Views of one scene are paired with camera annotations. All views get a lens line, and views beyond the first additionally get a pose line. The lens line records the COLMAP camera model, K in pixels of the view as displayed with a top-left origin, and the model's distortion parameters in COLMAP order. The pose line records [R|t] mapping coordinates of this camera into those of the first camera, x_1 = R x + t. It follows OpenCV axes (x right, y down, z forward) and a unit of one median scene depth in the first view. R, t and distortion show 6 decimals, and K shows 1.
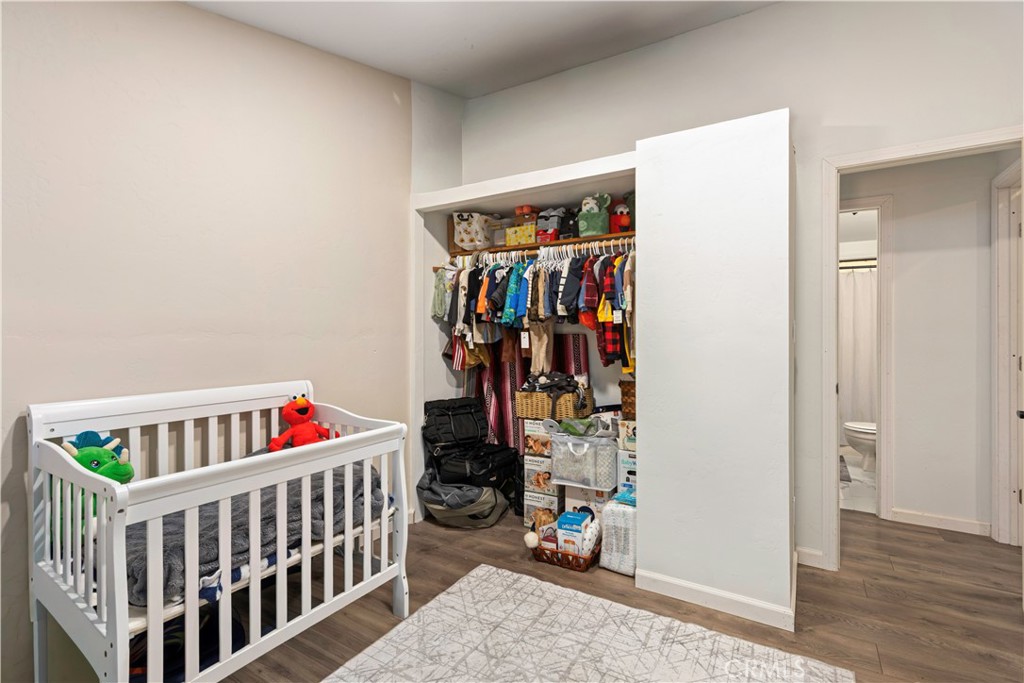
lens RADIAL K [[473.0, 0, 514.8], [0, 473.0, 338.5], [0, 0, 1]] dist [-0.000727, 0.000011]
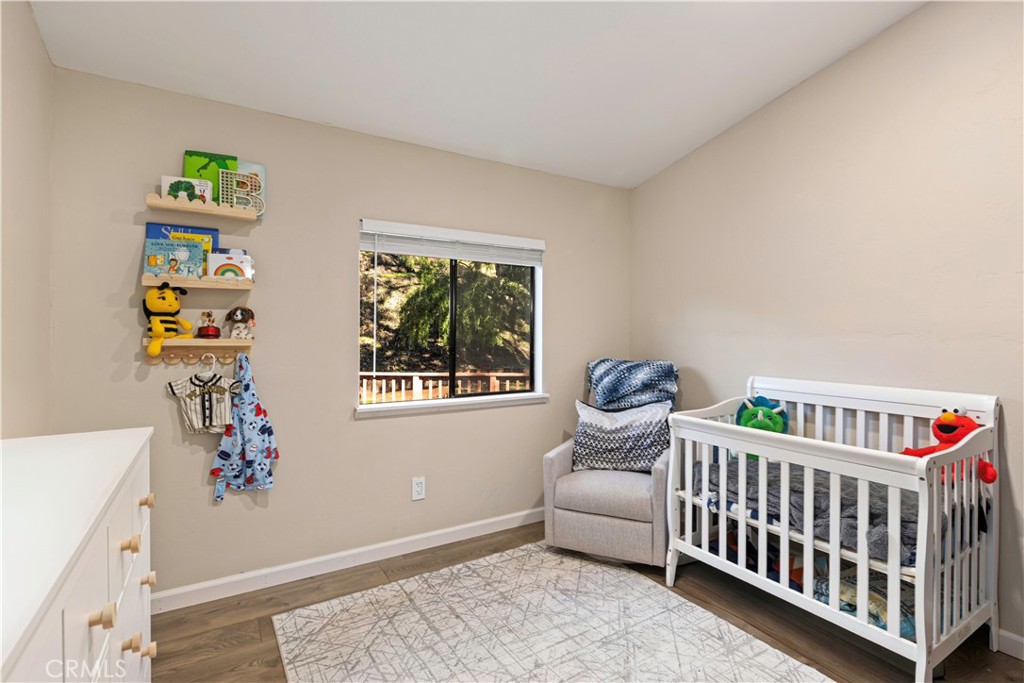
lens RADIAL K [[485.2, 0, 513.4], [0, 485.2, 338.0], [0, 0, 1]] dist [-0.003859, -0.000428]
pose [[-0.447614, 0.003700, -0.894219, 0.871074], [-0.016017, 0.999798, 0.012154, -0.002766], [0.894083, 0.019763, -0.447465, 0.949175]]
